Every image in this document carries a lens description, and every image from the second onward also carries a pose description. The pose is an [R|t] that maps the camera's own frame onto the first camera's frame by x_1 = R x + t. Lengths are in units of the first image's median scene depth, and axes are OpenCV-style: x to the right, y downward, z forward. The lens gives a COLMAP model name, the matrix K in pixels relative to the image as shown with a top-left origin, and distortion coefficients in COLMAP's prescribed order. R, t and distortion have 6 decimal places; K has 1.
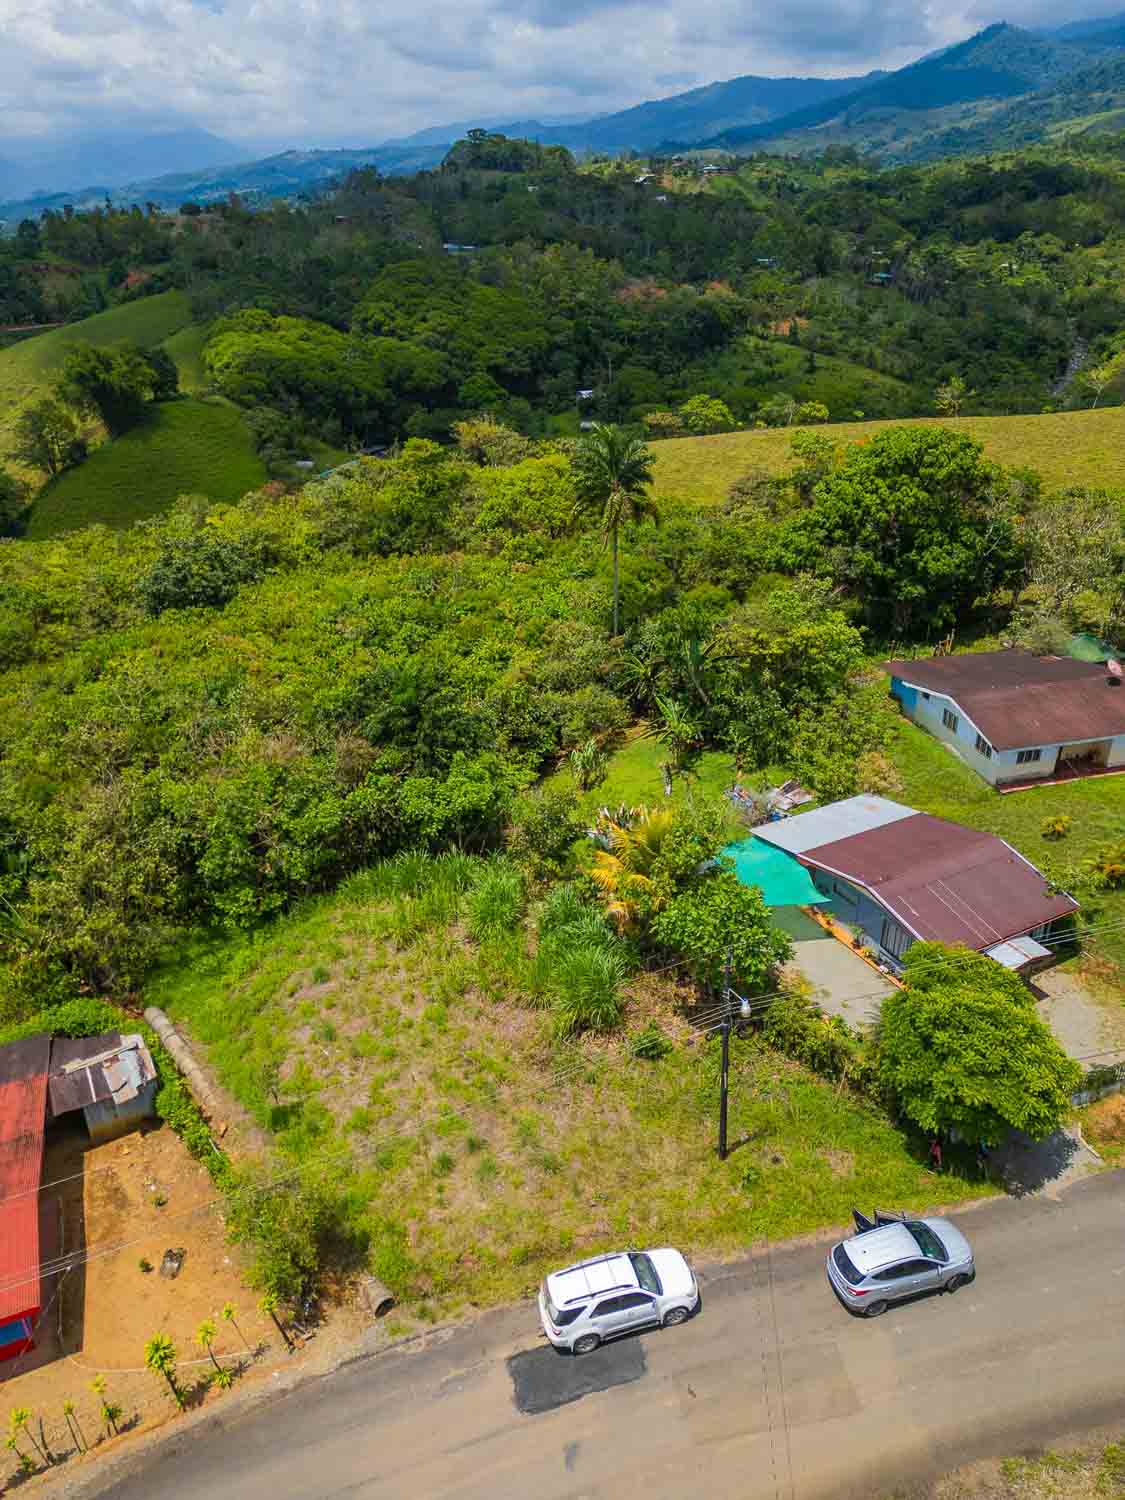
lens RADIAL K [[1052.8, 0, 553.8], [0, 1052.8, 745.3], [0, 0, 1]] dist [0.048132, -0.039044]
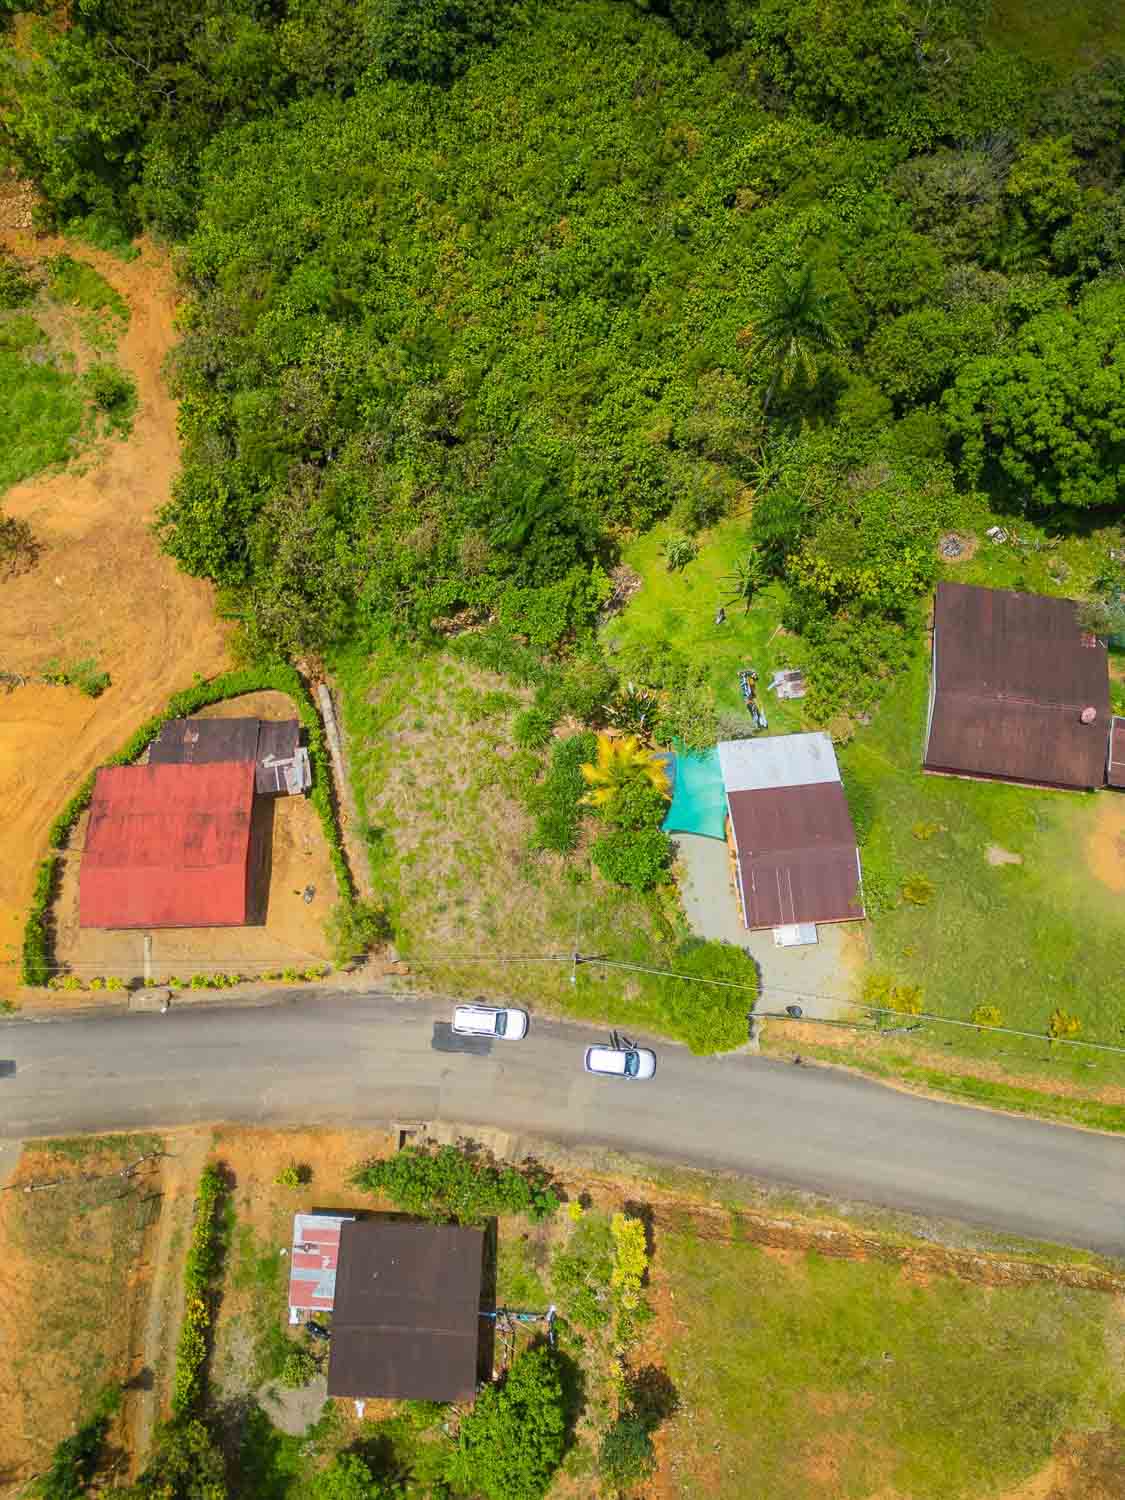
lens RADIAL K [[1052.8, 0, 560.2], [0, 1052.8, 754.5], [0, 0, 1]] dist [0.048132, -0.039044]
pose [[0.930139, 0.358979, -0.077300, 0.123019], [-0.172291, 0.612535, 0.771438, -1.100022], [0.324279, -0.704227, 0.631592, 0.060892]]
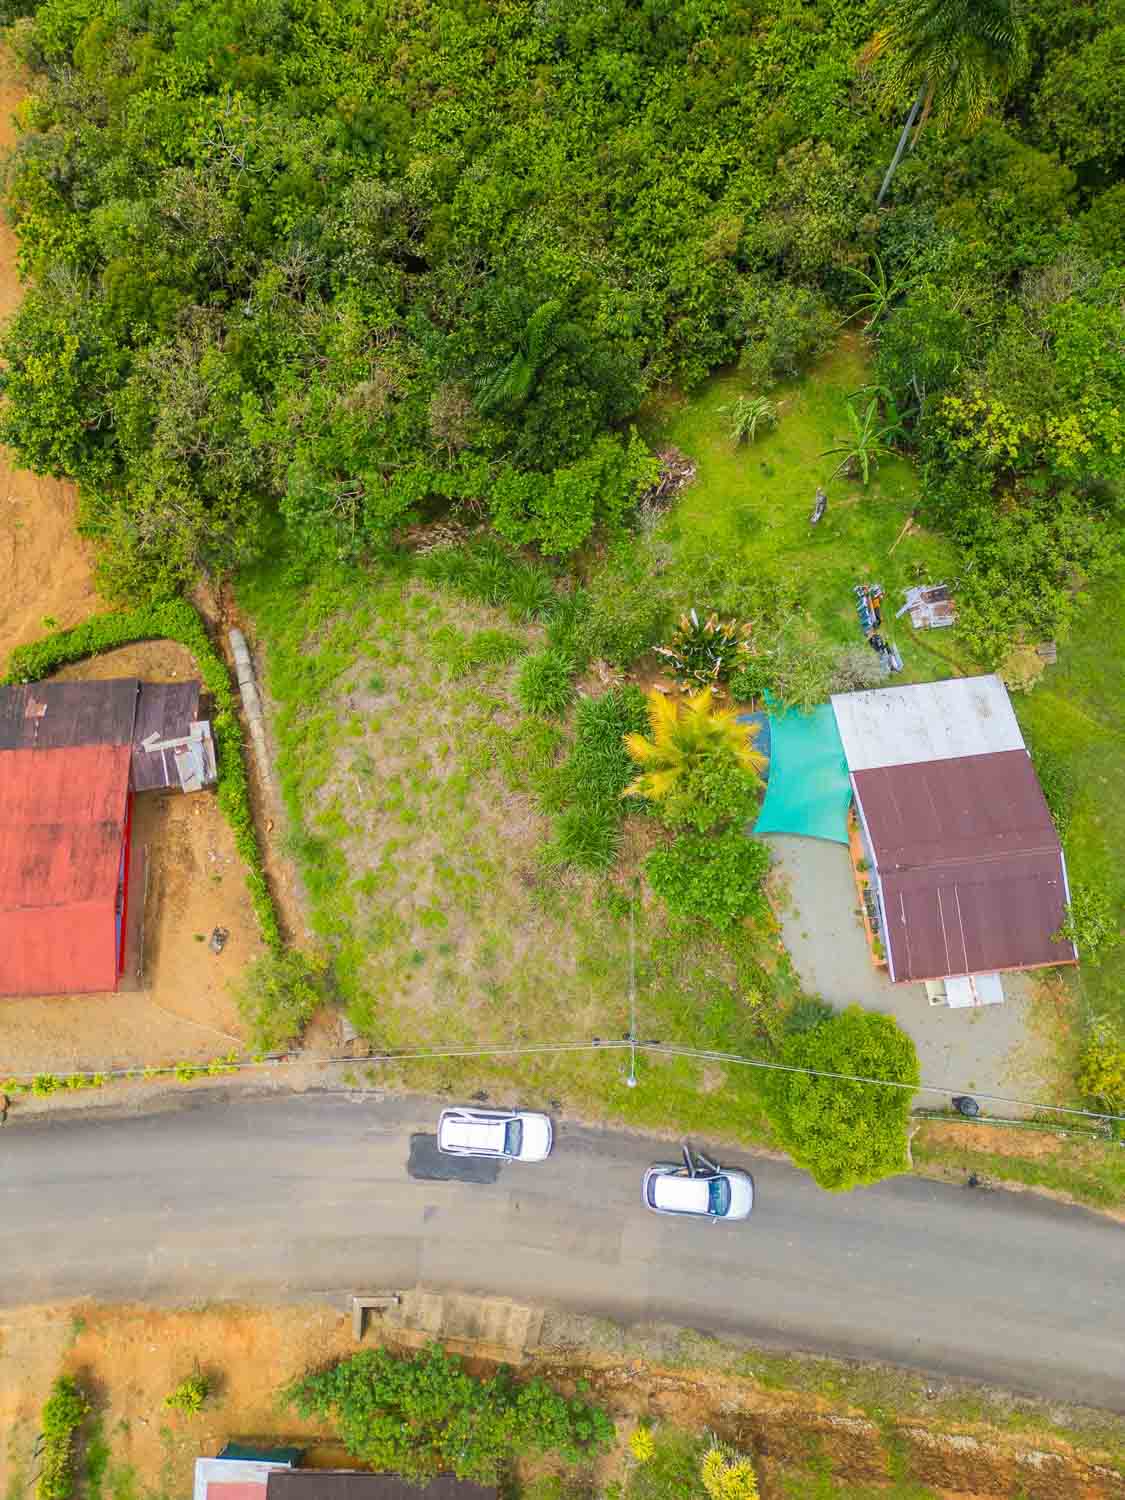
lens RADIAL K [[1052.8, 0, 563.5], [0, 1052.8, 759.7], [0, 0, 1]] dist [0.048132, -0.039044]
pose [[0.939965, 0.336124, -0.059048, 0.046533], [-0.166974, 0.603860, 0.779405, -0.649496], [0.297634, -0.722754, 0.623731, 0.384315]]
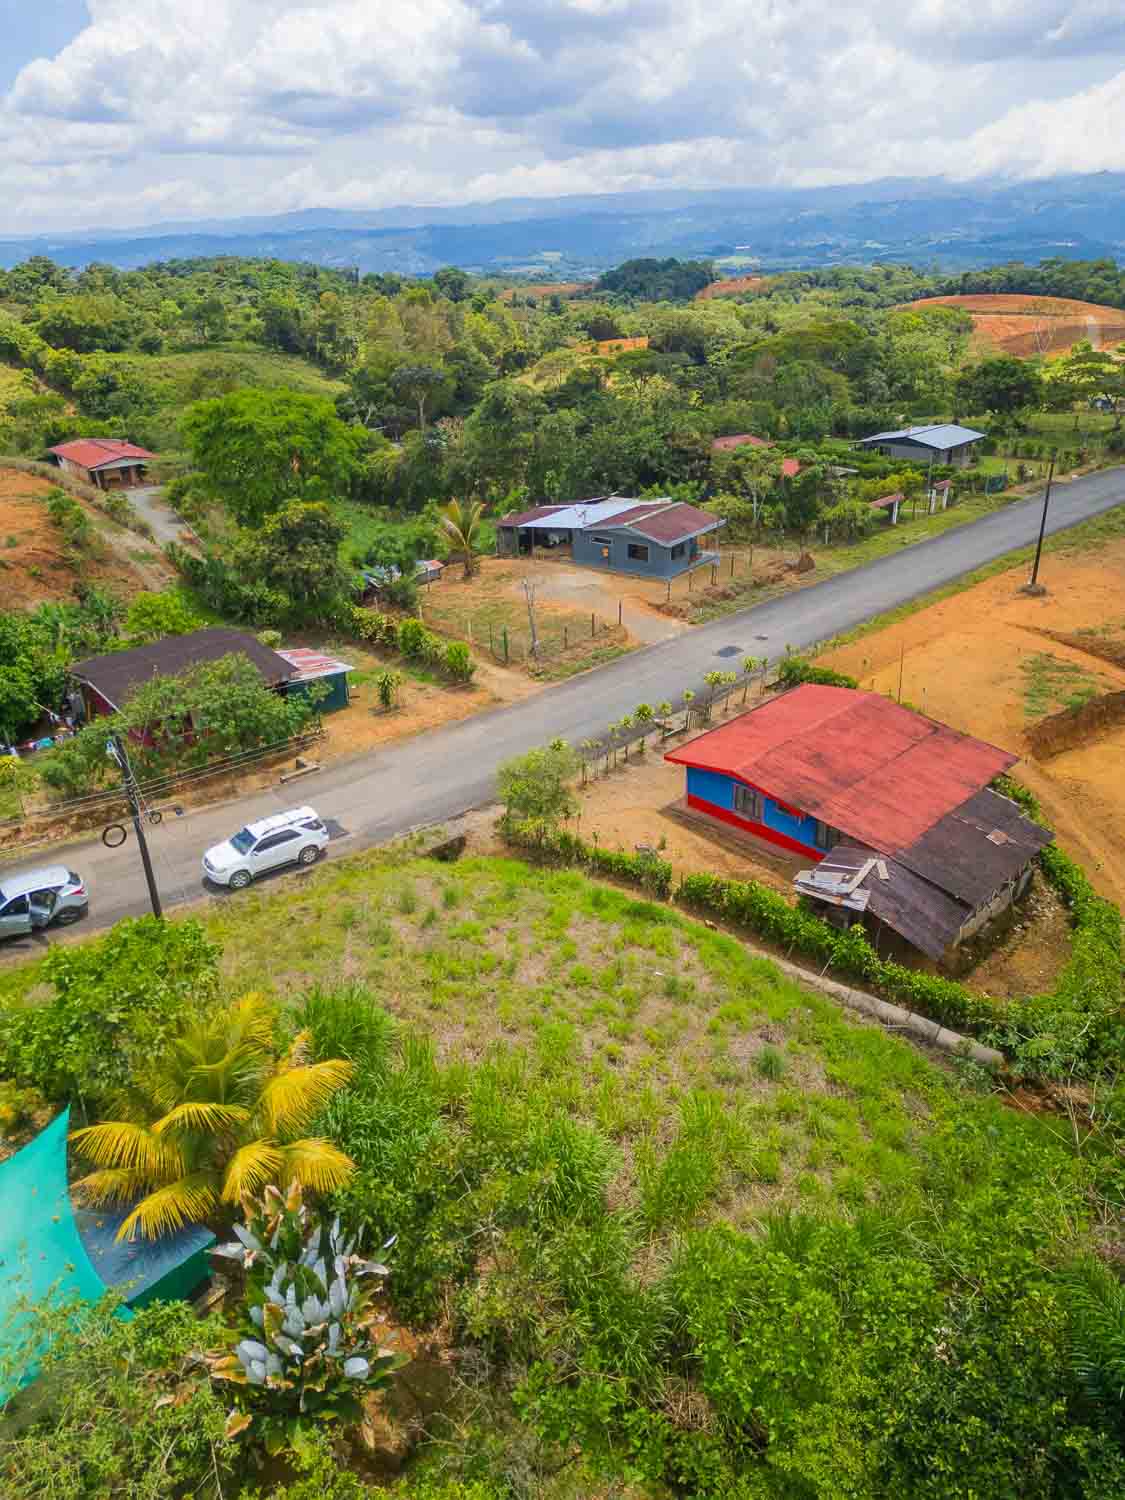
lens RADIAL K [[1052.8, 0, 549.5], [0, 1052.8, 751.0], [0, 0, 1]] dist [0.048132, -0.039044]
pose [[-0.932764, 0.218116, -0.287015, 0.063117], [-0.100887, 0.606419, 0.788719, -0.456653], [0.346084, 0.764644, -0.543640, 1.290022]]
